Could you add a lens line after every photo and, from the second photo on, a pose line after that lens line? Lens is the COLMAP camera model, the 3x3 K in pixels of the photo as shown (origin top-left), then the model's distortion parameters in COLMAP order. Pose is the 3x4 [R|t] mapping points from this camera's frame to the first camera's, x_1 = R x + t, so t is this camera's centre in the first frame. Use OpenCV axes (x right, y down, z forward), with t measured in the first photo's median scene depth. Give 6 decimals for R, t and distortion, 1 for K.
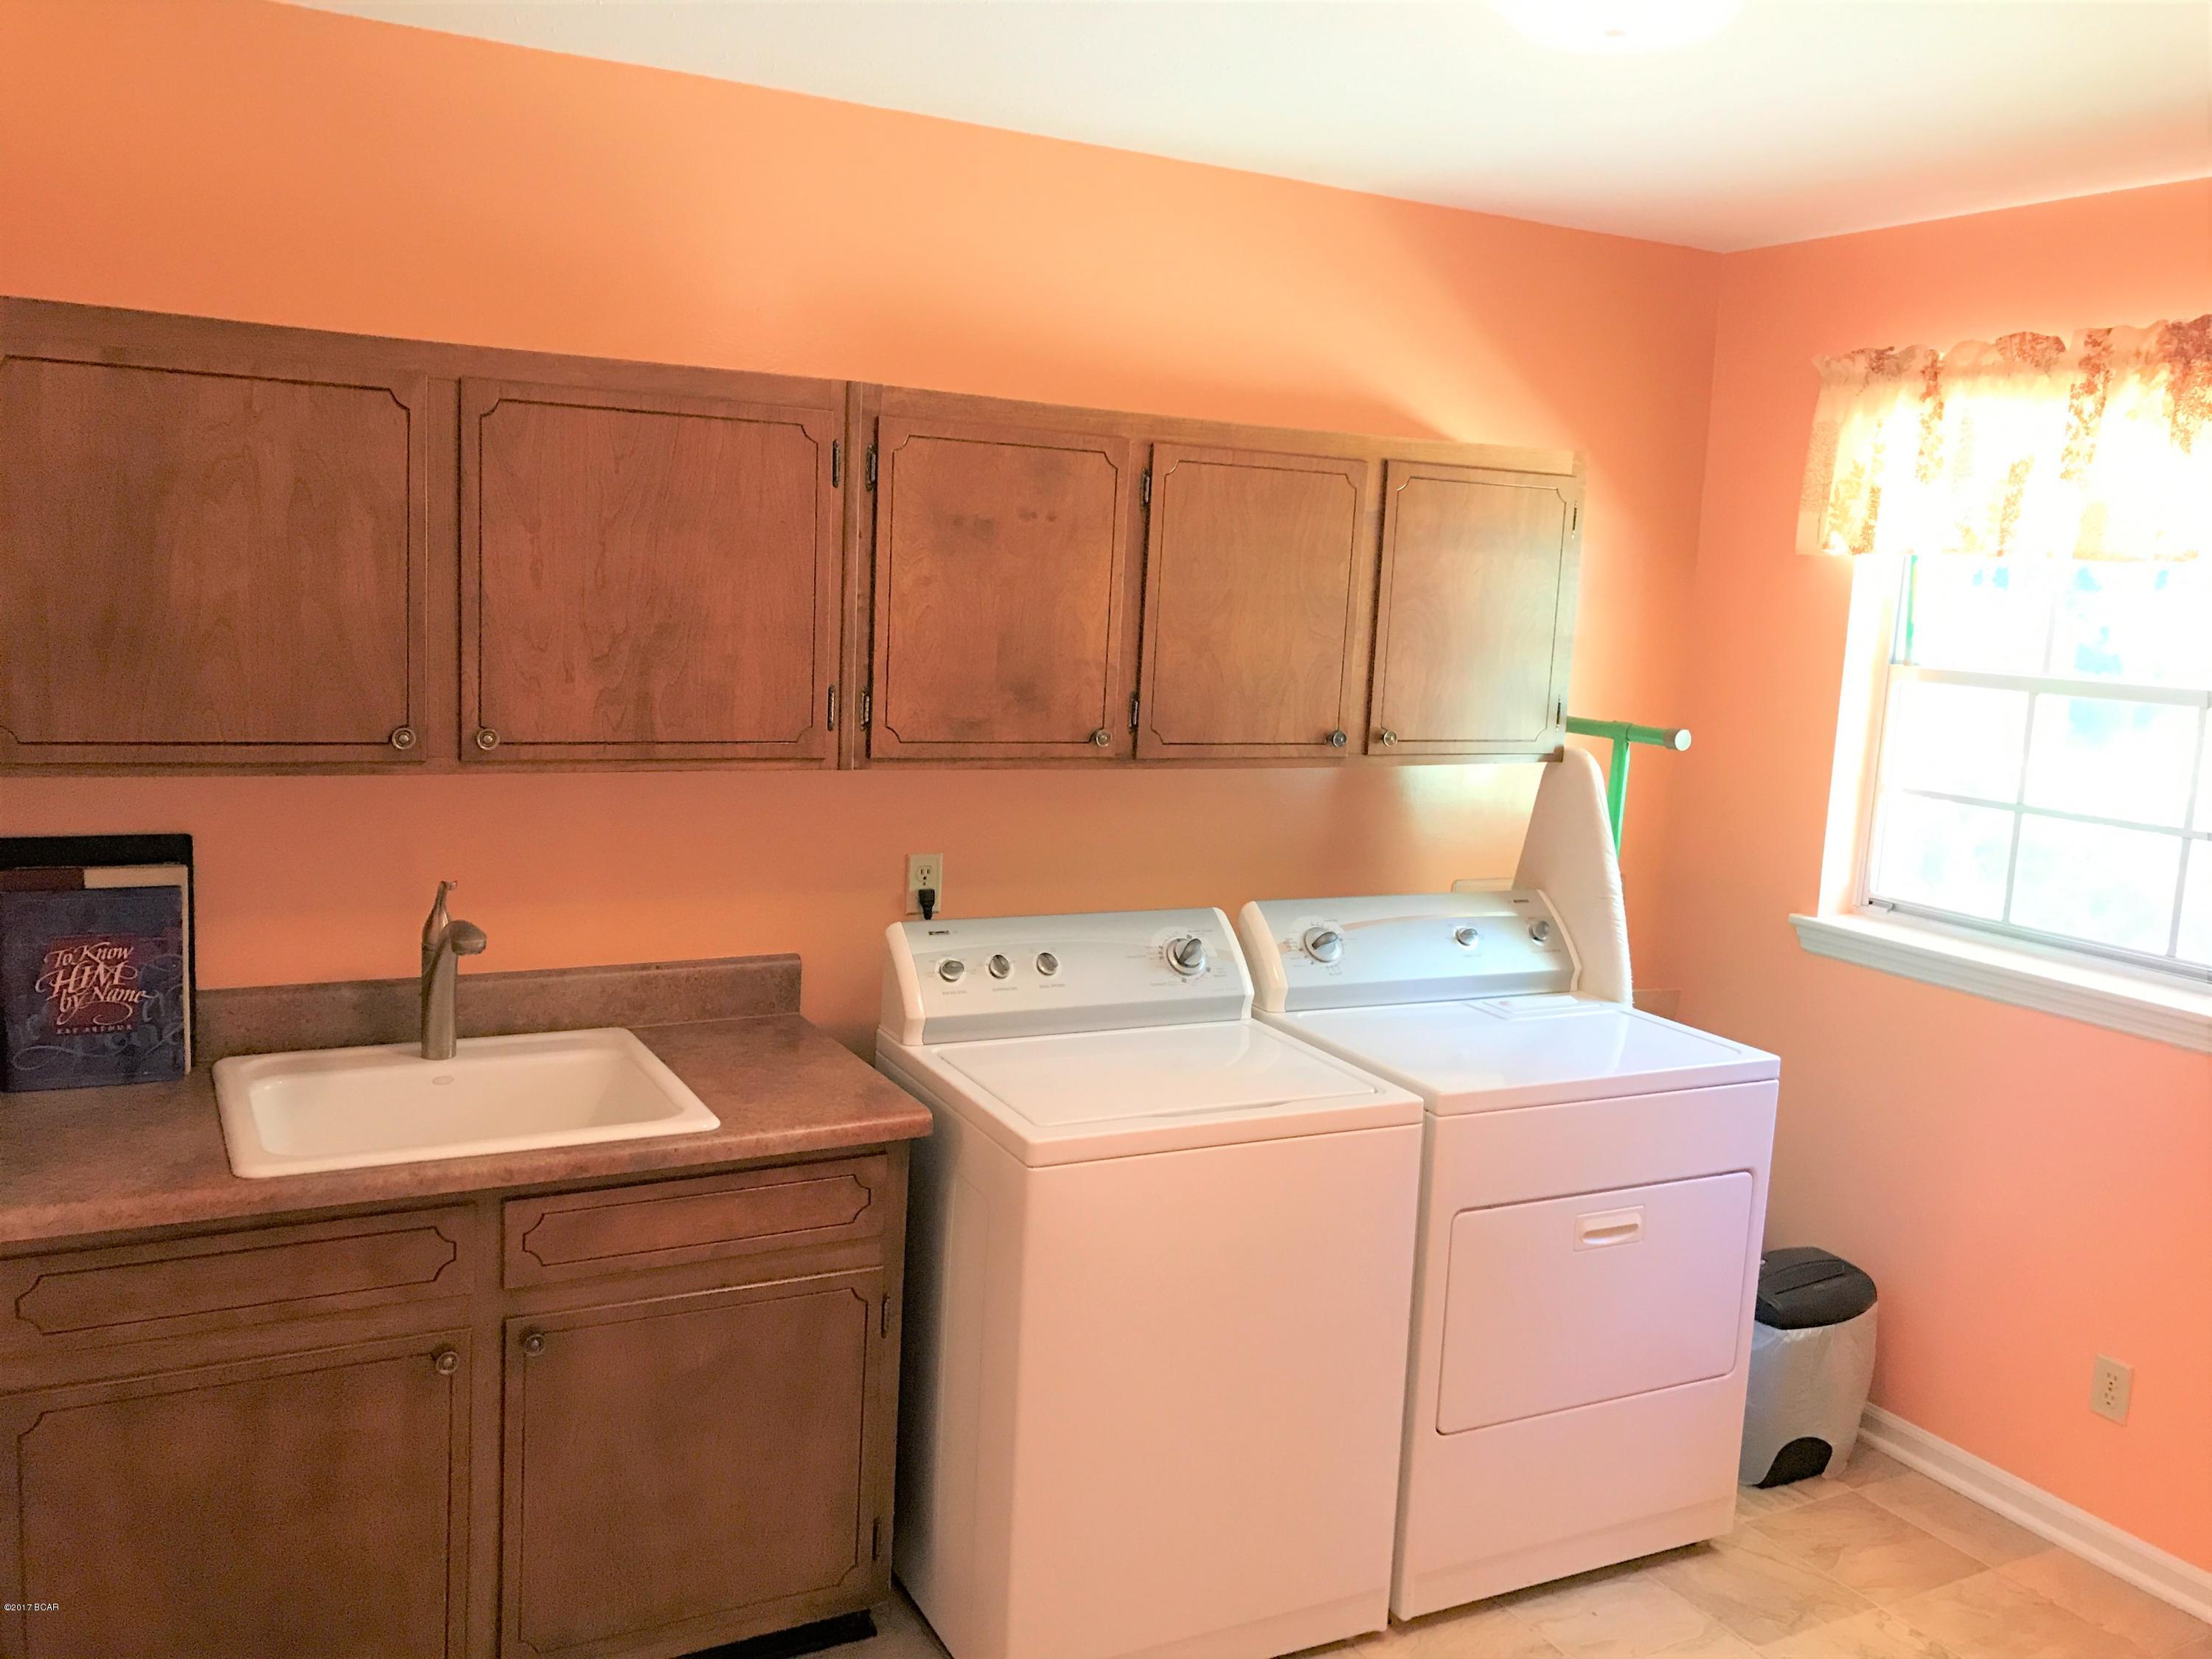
lens RADIAL K [[1796.6, 0, 1100.3], [0, 1796.6, 823.0], [0, 0, 1]] dist [0.031684, -0.041259]
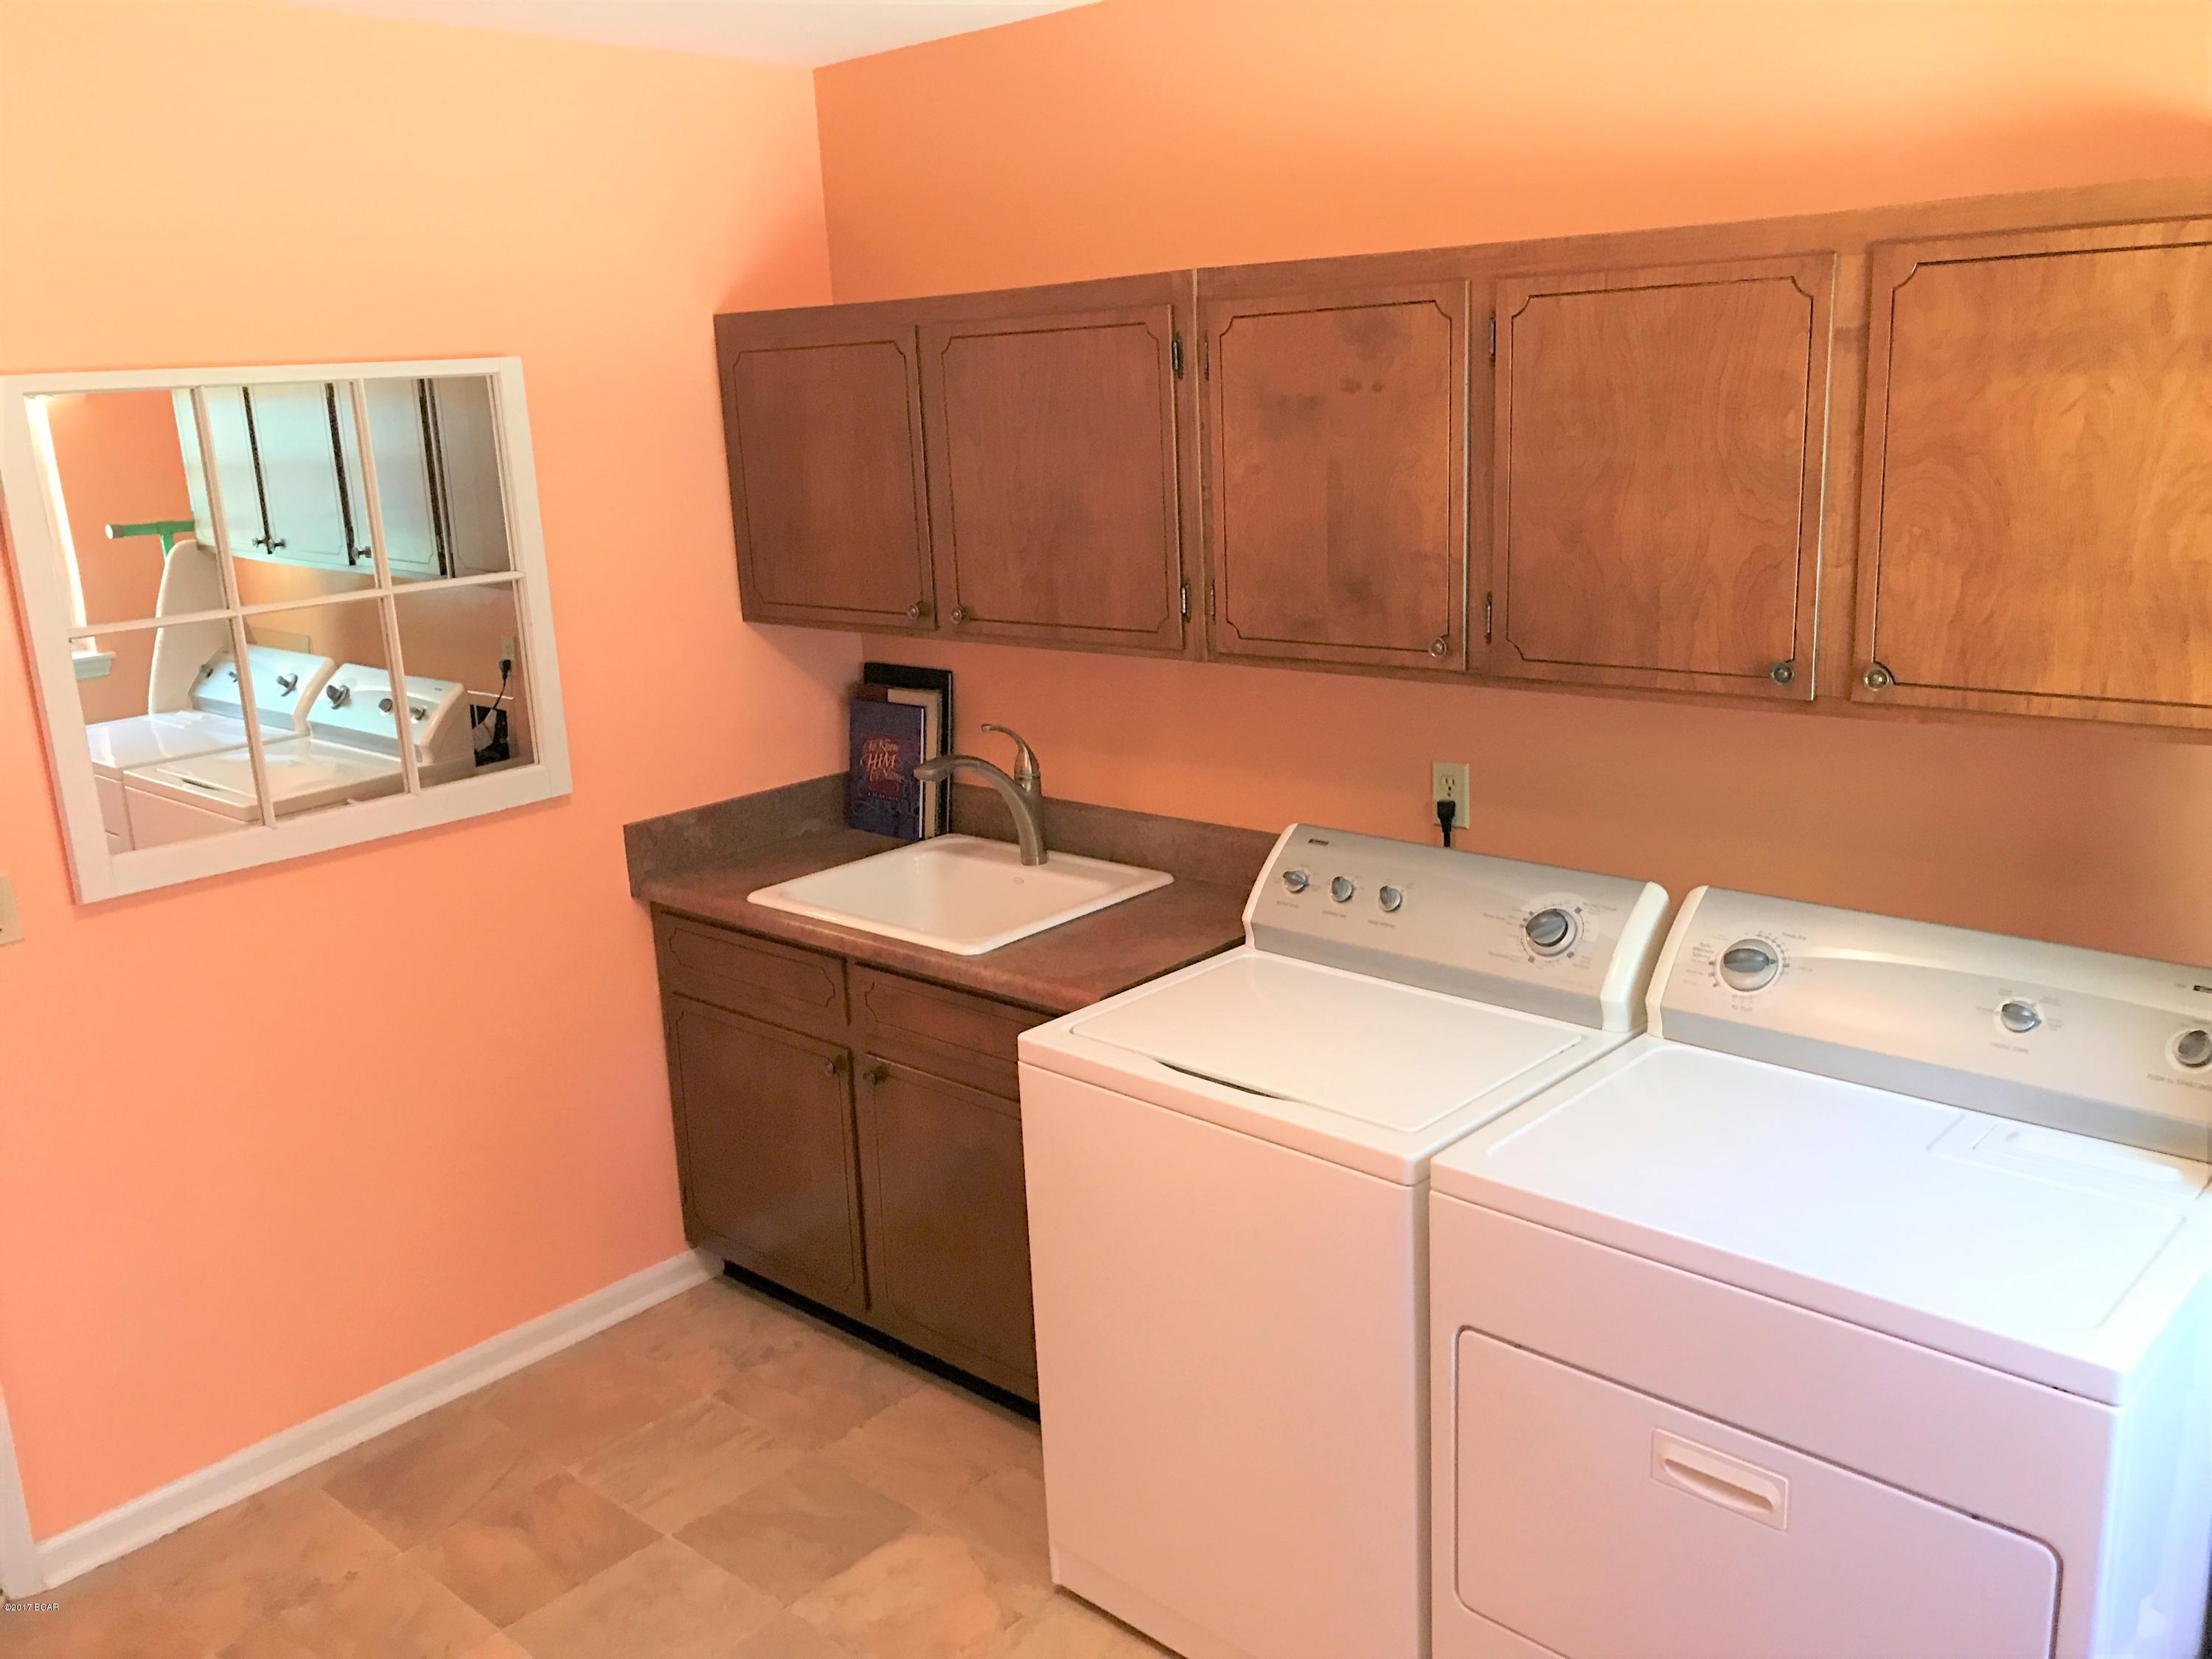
lens RADIAL K [[1796.6, 0, 1098.6], [0, 1796.6, 832.7], [0, 0, 1]] dist [0.031684, -0.041259]
pose [[0.333847, 0.166485, -0.927809, 0.775335], [-0.067051, 0.985980, 0.152796, -0.083305], [0.940240, 0.011200, 0.340329, 0.587481]]
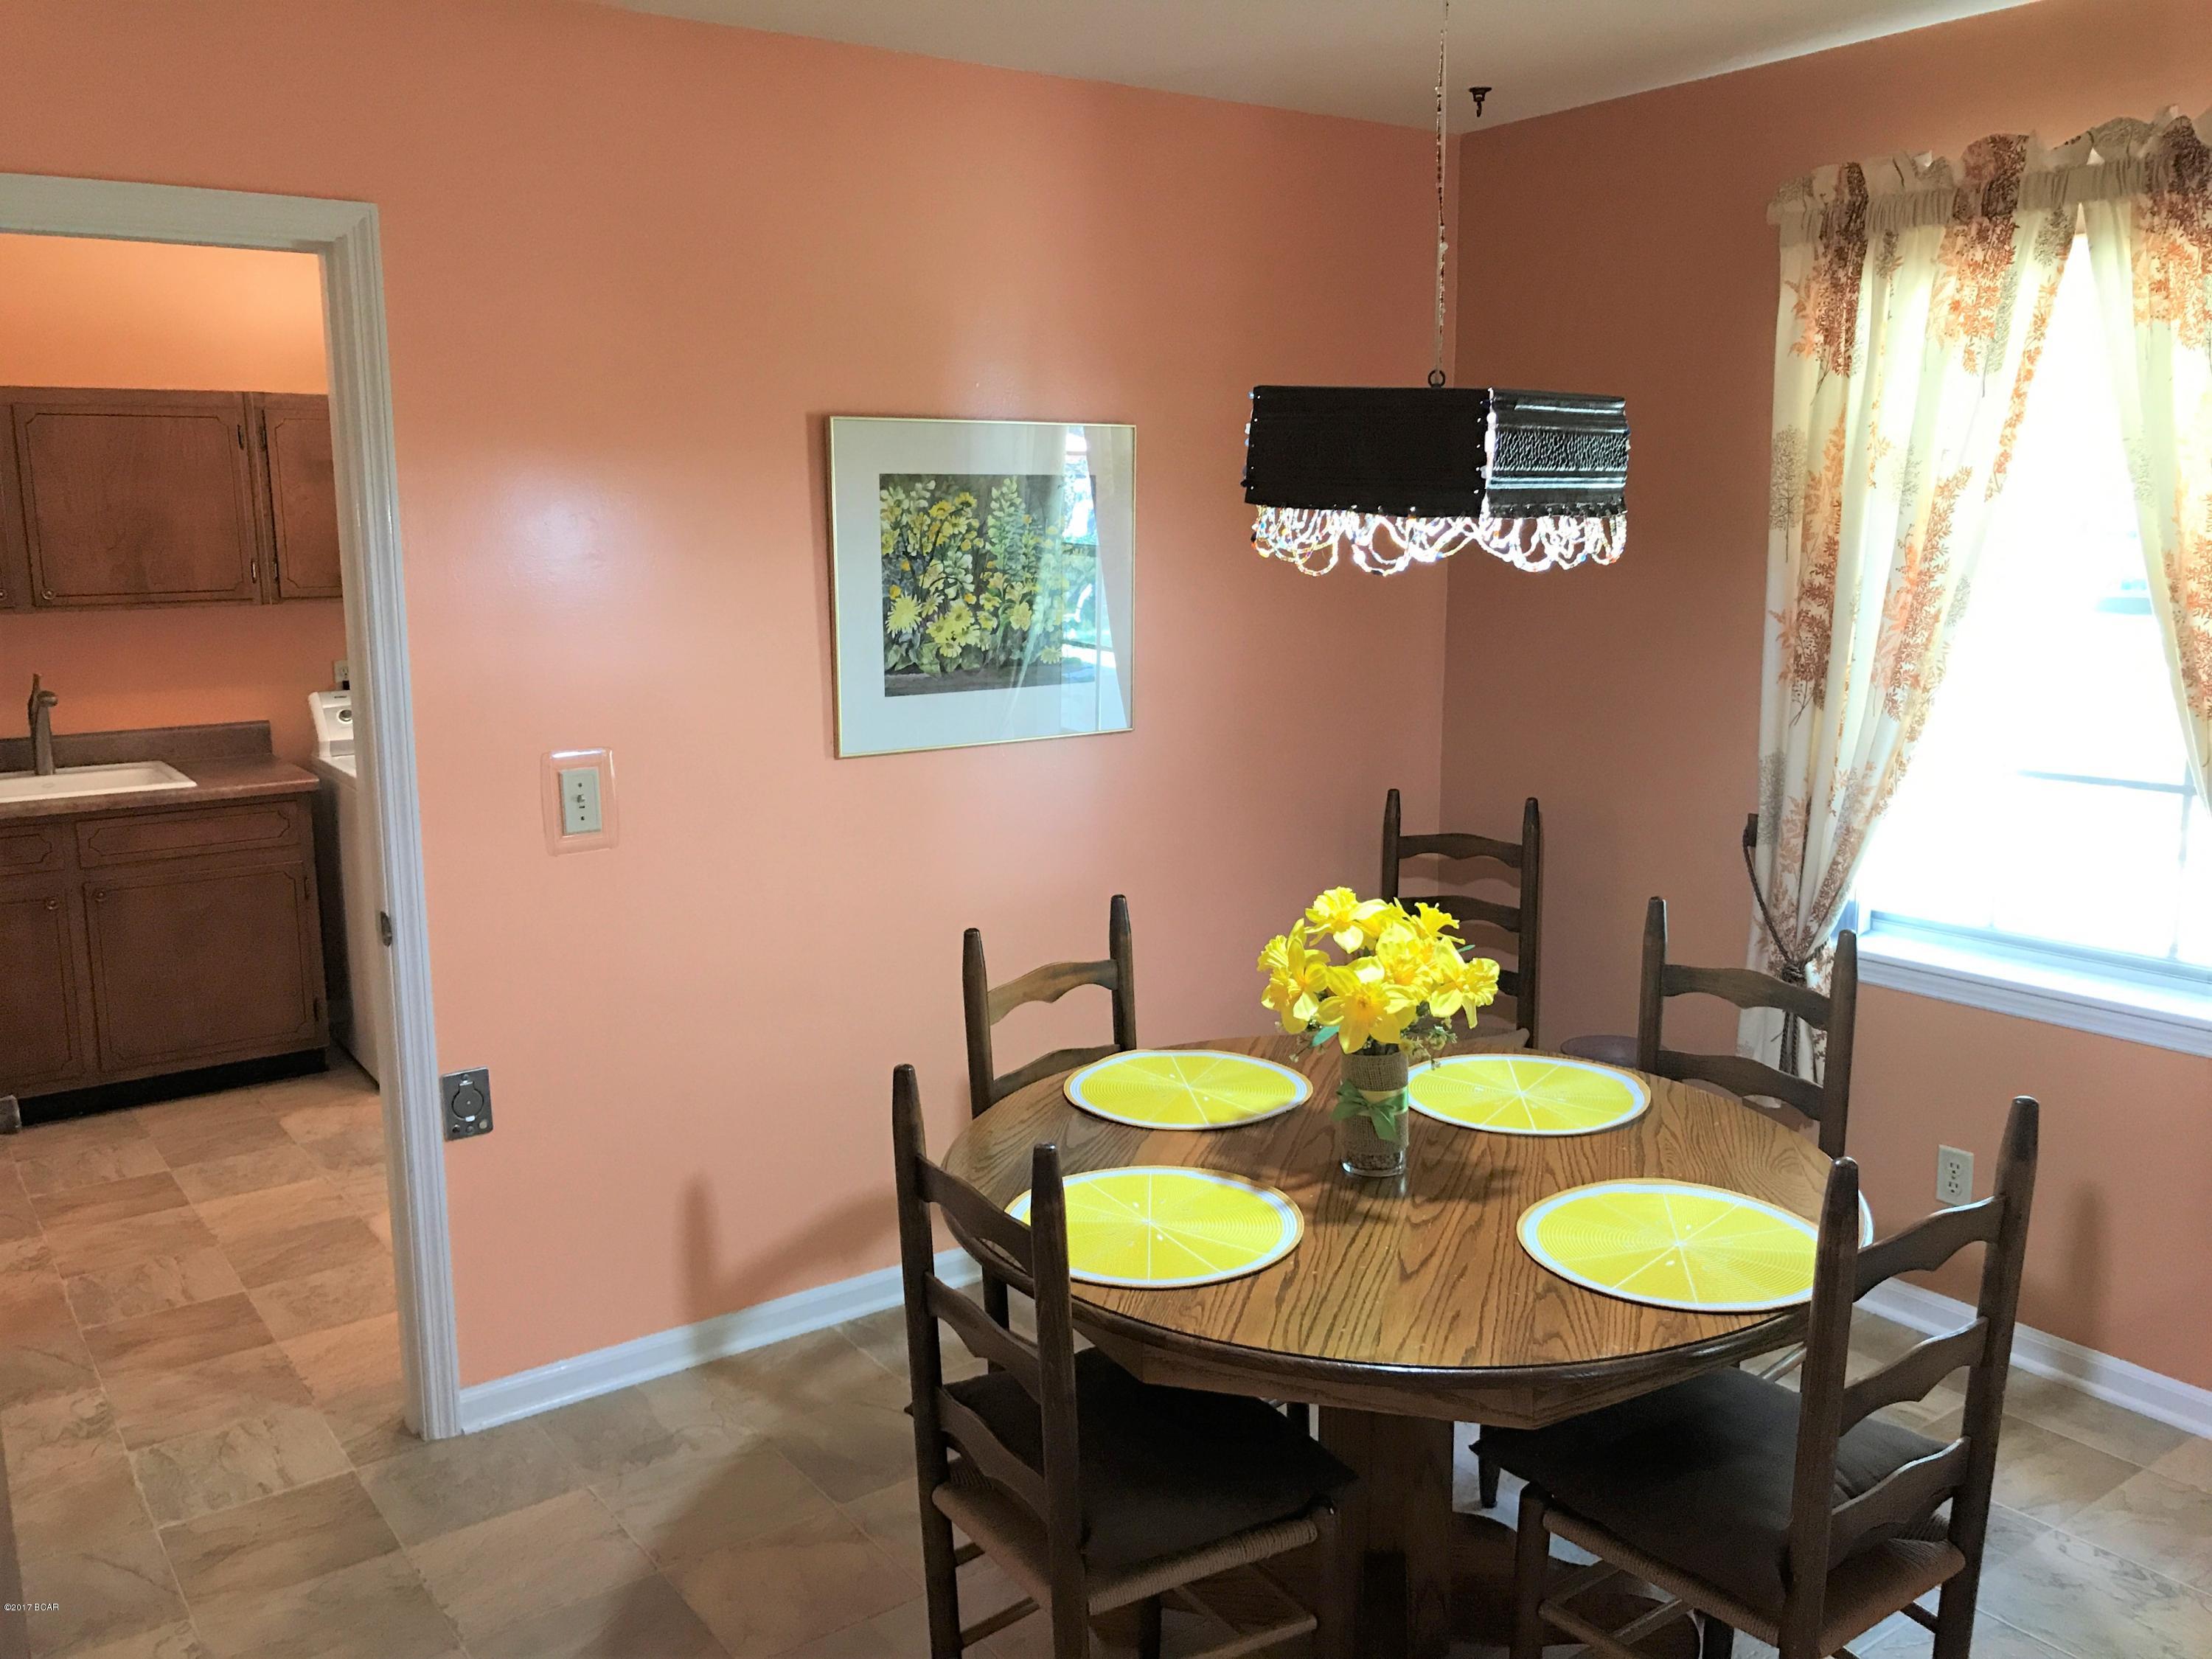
lens RADIAL K [[1796.6, 0, 1115.4], [0, 1796.6, 834.7], [0, 0, 1]] dist [0.031684, -0.041259]
pose [[0.988296, -0.078831, 0.130604, 0.441698], [0.073825, 0.996355, 0.042747, 0.183746], [-0.133498, -0.032605, 0.990513, -0.918911]]
